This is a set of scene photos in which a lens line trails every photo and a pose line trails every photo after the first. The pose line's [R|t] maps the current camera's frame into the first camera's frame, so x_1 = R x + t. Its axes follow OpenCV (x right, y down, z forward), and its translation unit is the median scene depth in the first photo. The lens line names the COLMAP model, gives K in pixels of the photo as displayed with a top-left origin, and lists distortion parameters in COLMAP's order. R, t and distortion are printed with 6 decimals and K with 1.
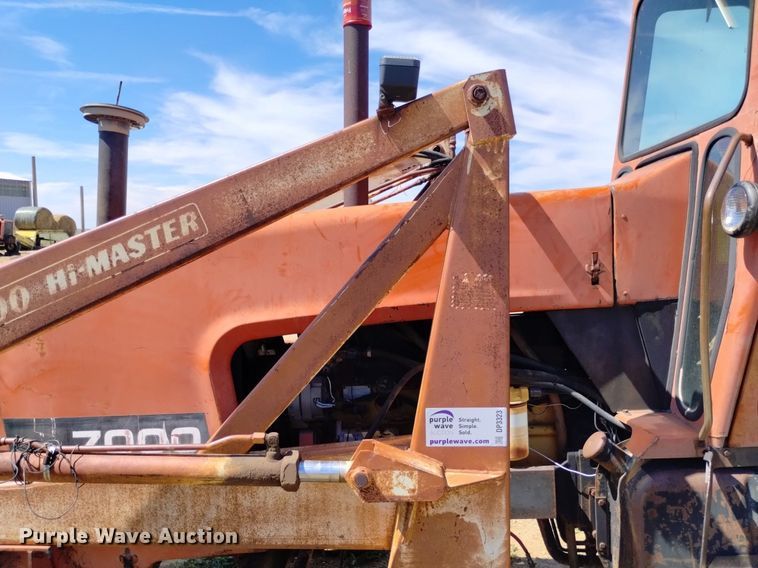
lens RADIAL K [[636.2, 0, 379.0], [0, 636.2, 284.0], [0, 0, 1]] dist [0.012919, -0.012862]
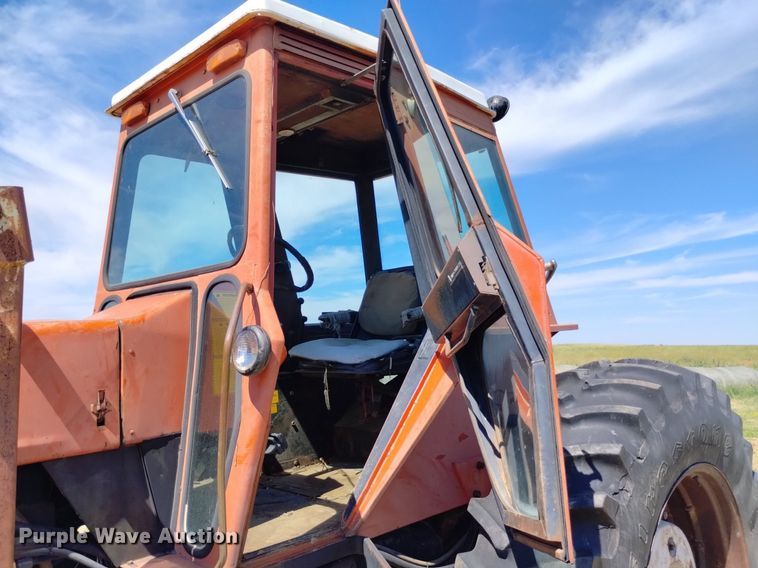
lens RADIAL K [[636.2, 0, 379.0], [0, 636.2, 284.0], [0, 0, 1]] dist [0.012919, -0.012862]
pose [[0.665109, 0.081324, 0.742305, -0.096929], [0.052760, 0.986450, -0.155345, -0.037964], [-0.744880, 0.142485, 0.651806, 0.073153]]
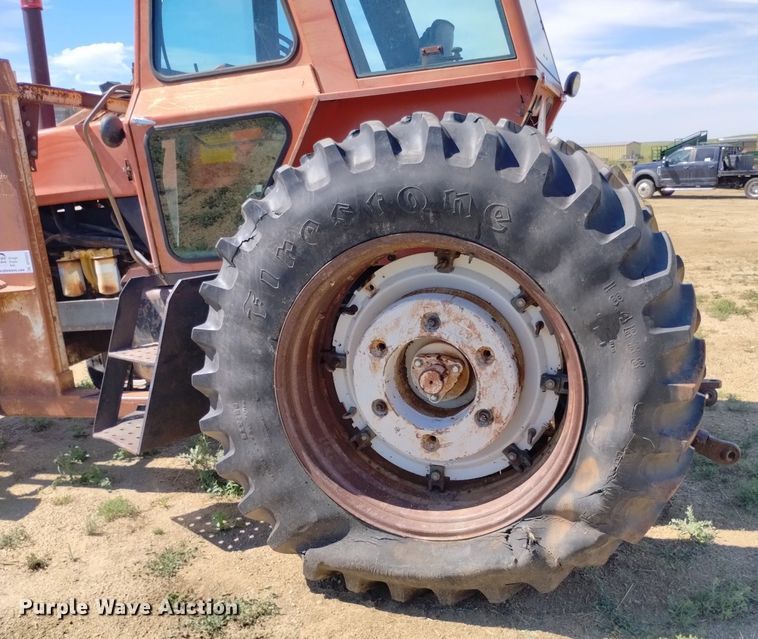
lens RADIAL K [[738.7, 0, 439.8], [0, 738.7, 339.9], [0, 0, 1]] dist [0.056678, -0.095234]
pose [[0.982863, -0.001002, -0.184336, 1.482625], [0.031370, 0.986309, 0.161898, 0.119435], [0.181650, -0.164906, 0.969438, -0.744297]]
